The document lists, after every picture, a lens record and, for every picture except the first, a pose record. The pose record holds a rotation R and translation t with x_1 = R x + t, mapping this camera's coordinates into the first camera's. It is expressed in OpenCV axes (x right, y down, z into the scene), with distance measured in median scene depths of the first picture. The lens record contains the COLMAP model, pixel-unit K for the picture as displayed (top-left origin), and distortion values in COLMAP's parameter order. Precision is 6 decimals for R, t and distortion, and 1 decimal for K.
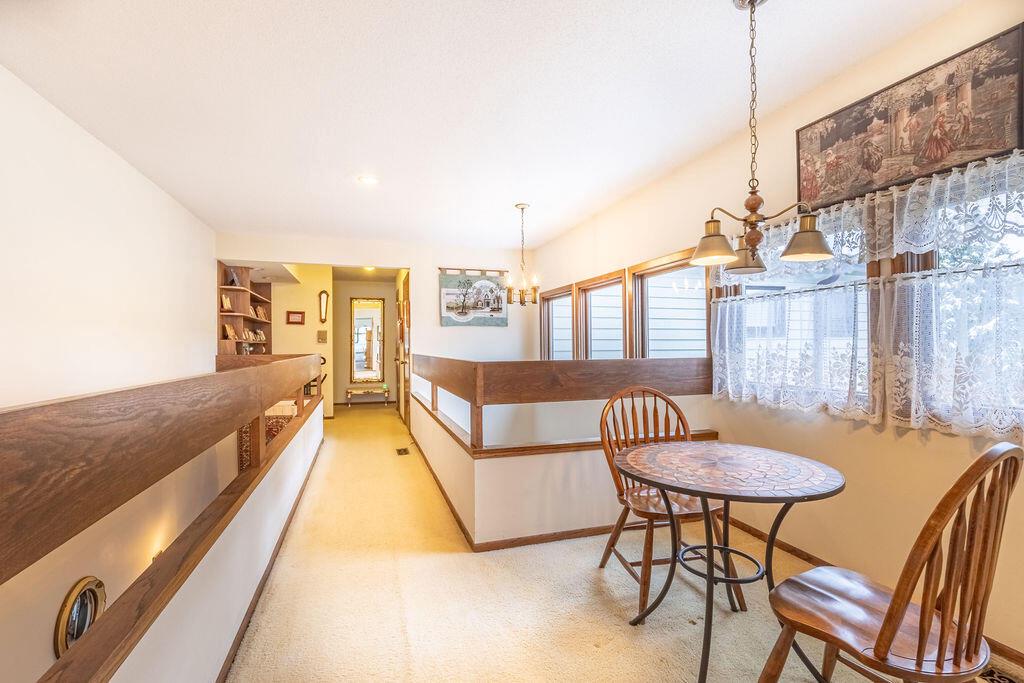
lens RADIAL K [[476.9, 0, 510.8], [0, 476.9, 345.1], [0, 0, 1]] dist [0.001479, -0.001161]
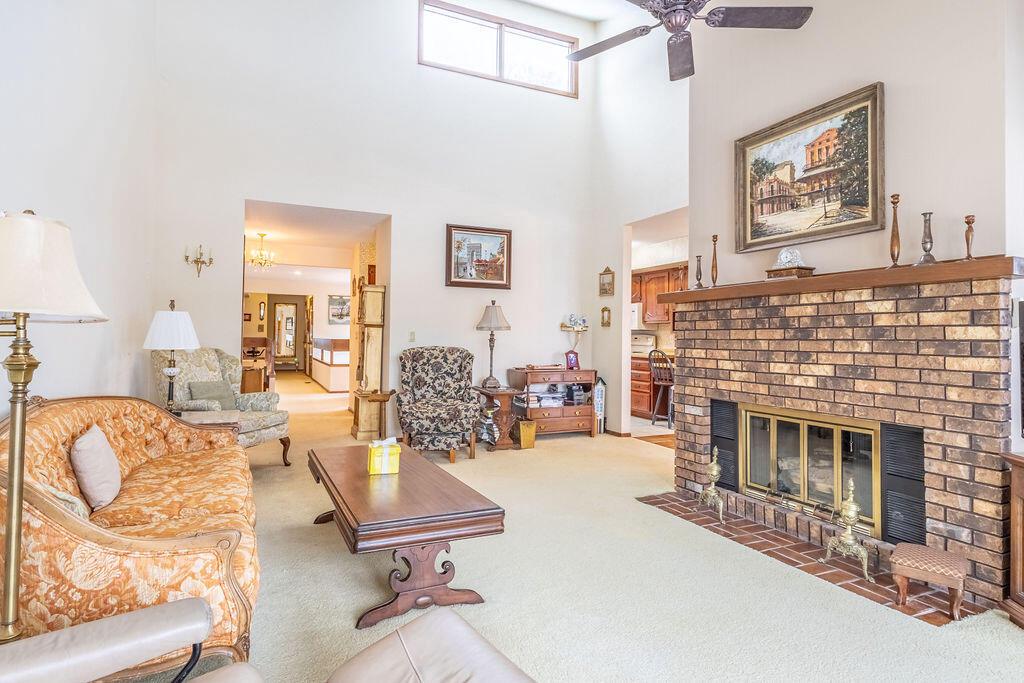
lens RADIAL K [[513.2, 0, 504.9], [0, 513.2, 334.7], [0, 0, 1]] dist [-0.001018, -0.000206]
pose [[0.989581, 0.017421, 0.142917, 0.238767], [-0.016763, 0.999843, -0.005804, 0.002660], [-0.142996, 0.003348, 0.989718, -1.063658]]
